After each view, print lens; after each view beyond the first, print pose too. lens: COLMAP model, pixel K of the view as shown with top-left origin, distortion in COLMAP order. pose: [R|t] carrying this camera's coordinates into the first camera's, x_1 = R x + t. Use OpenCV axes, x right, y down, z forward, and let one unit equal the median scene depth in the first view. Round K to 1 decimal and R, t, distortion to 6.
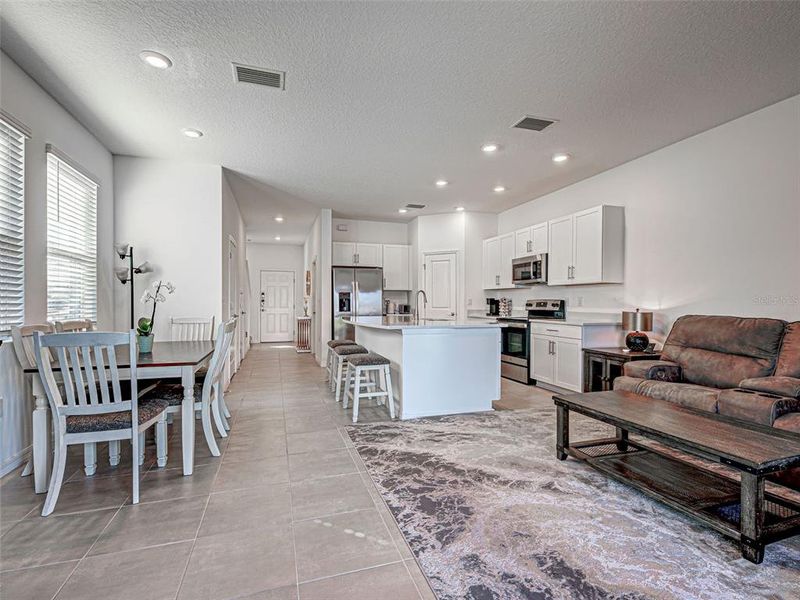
lens RADIAL K [[389.0, 0, 402.0], [0, 389.0, 301.8], [0, 0, 1]] dist [0.001593, 0.000610]
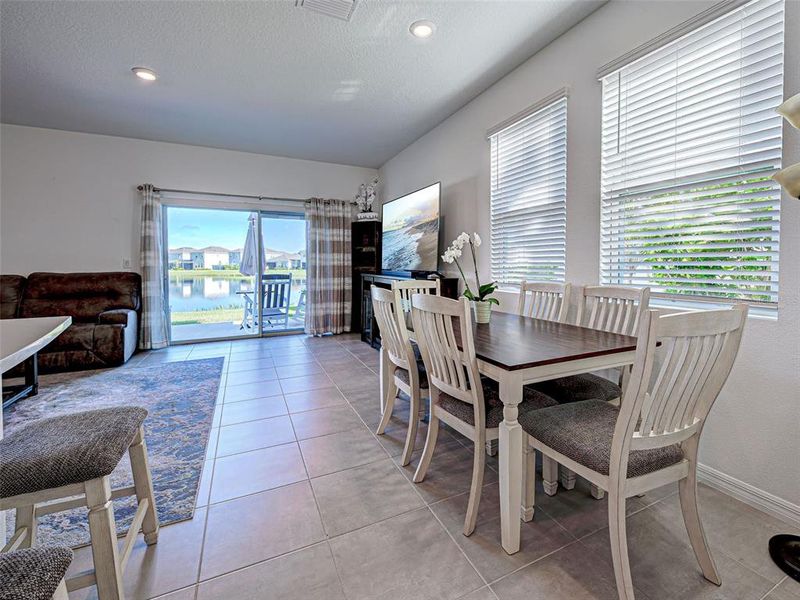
lens RADIAL K [[350.4, 0, 425.6], [0, 350.4, 274.4], [0, 0, 1]] dist [-0.004817, -0.002338]
pose [[-0.987166, 0.005052, -0.159619, -0.244066], [0.000913, 0.999662, 0.025999, 0.005996], [0.159696, 0.025519, -0.986836, 0.968654]]
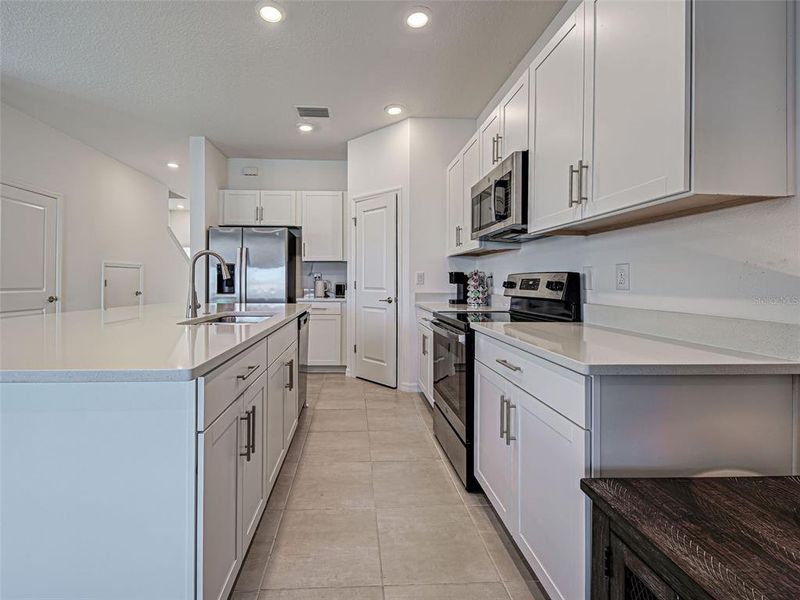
lens RADIAL K [[354.5, 0, 379.9], [0, 354.5, 285.2], [0, 0, 1]] dist [0.004156, -0.002607]
pose [[0.964456, 0.004384, -0.264208, 0.325595], [-0.000405, 0.999886, 0.015113, 0.002404], [0.264244, -0.014468, 0.964347, 0.621290]]
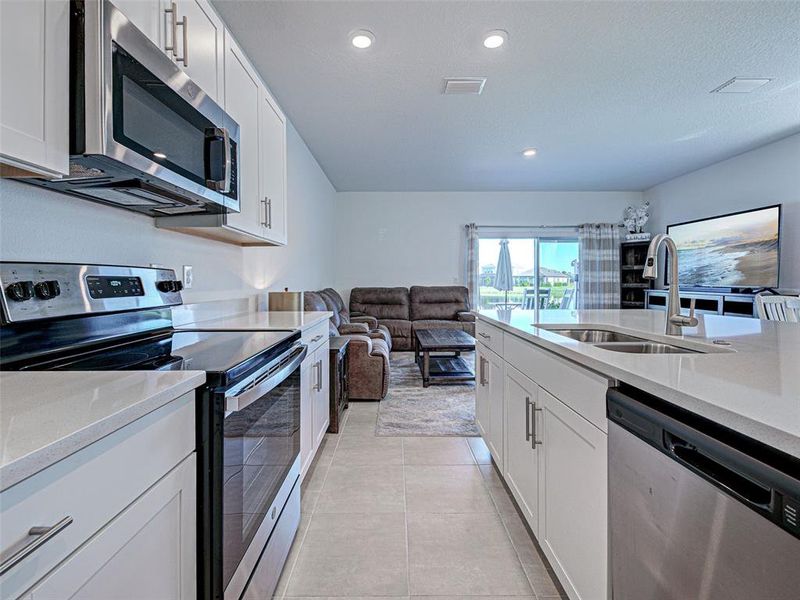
lens RADIAL K [[358.9, 0, 402.7], [0, 358.9, 282.7], [0, 0, 1]] dist [0.004838, -0.004106]
pose [[-0.950467, -0.003407, 0.310807, 0.136616], [-0.002129, 0.999988, 0.004449, 0.003460], [-0.310819, 0.003567, -0.950463, 1.249674]]
